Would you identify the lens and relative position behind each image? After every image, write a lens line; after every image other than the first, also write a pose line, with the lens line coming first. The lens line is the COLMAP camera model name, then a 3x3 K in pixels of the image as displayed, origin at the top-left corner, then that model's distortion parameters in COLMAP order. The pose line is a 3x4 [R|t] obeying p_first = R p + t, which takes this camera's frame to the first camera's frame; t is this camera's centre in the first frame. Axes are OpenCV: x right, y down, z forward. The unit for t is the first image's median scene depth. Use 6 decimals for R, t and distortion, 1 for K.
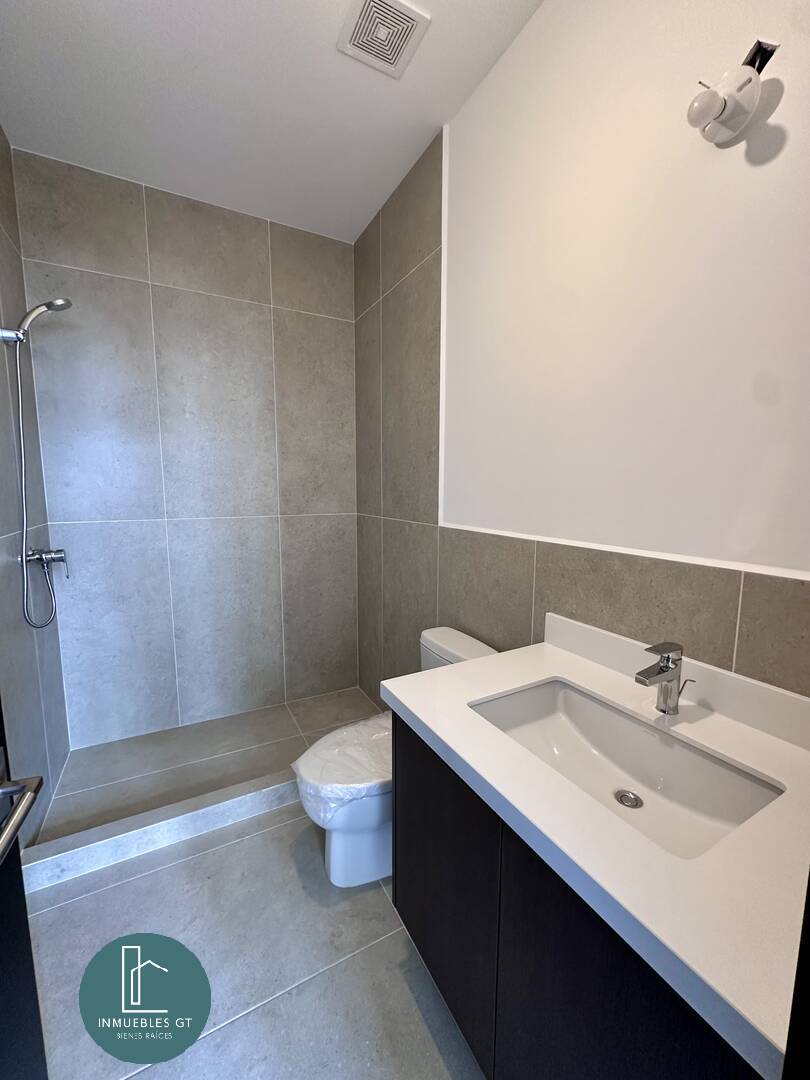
lens RADIAL K [[431.2, 0, 404.5], [0, 431.2, 538.9], [0, 0, 1]] dist [-0.001327, 0.000738]
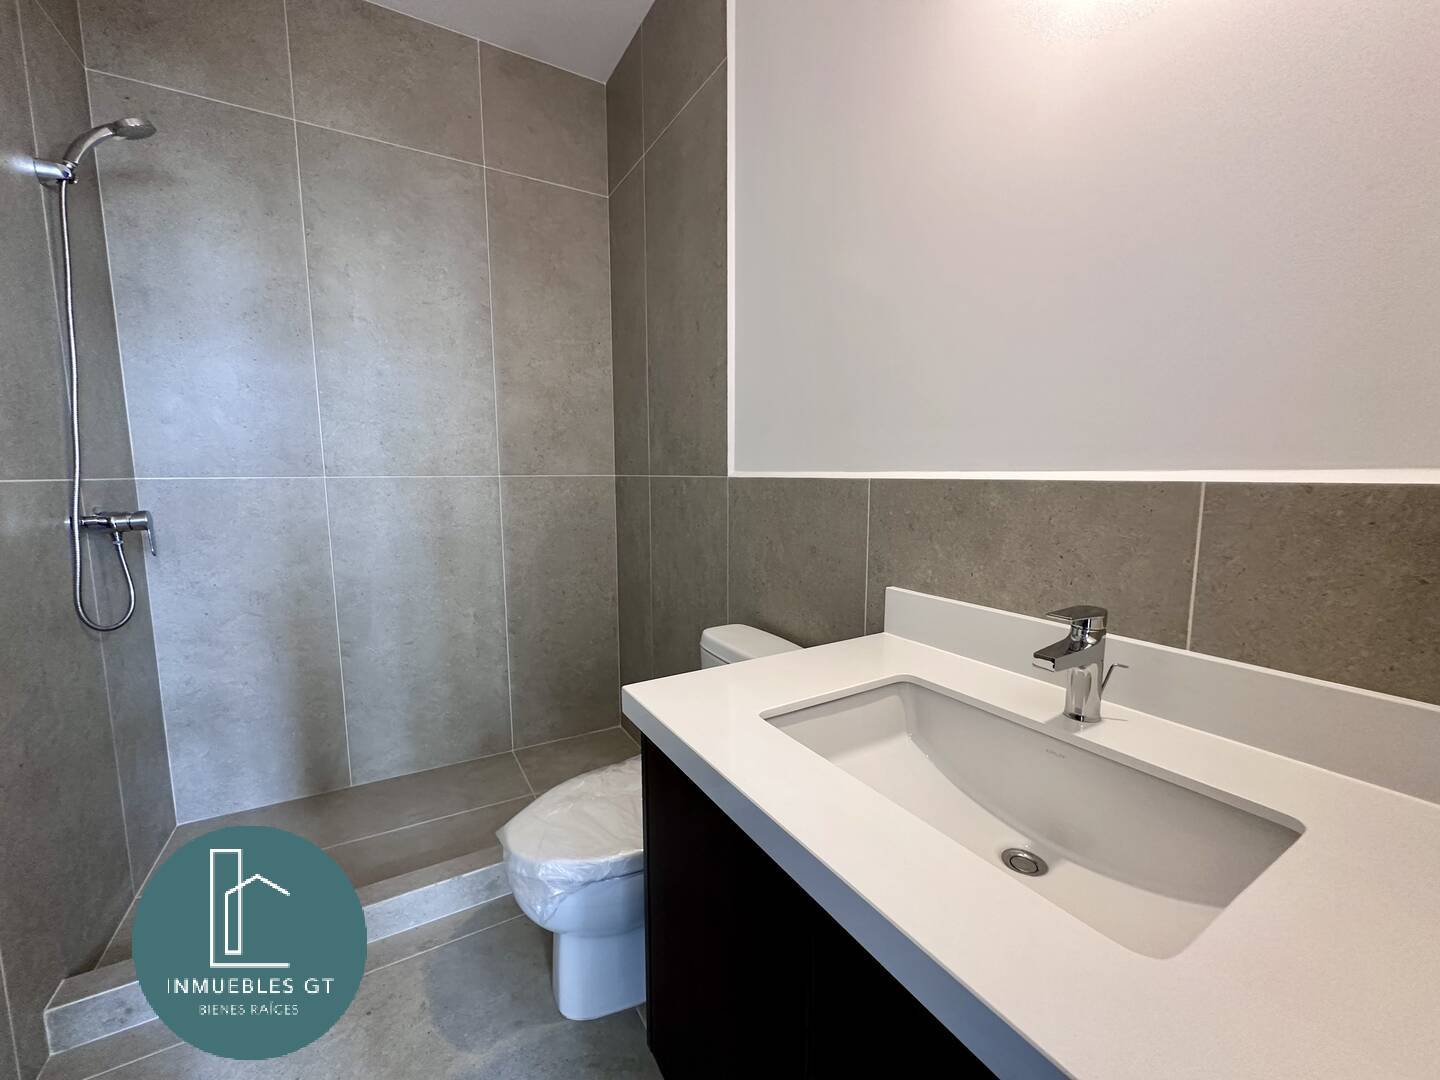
lens RADIAL K [[575.0, 0, 719.0], [0, 575.0, 539.7], [0, 0, 1]] dist [-0.001327, 0.000738]
pose [[0.999300, -0.008659, 0.036392, 0.031580], [0.008823, 0.999952, -0.004351, 0.071918], [-0.036353, 0.004669, 0.999328, 0.098349]]
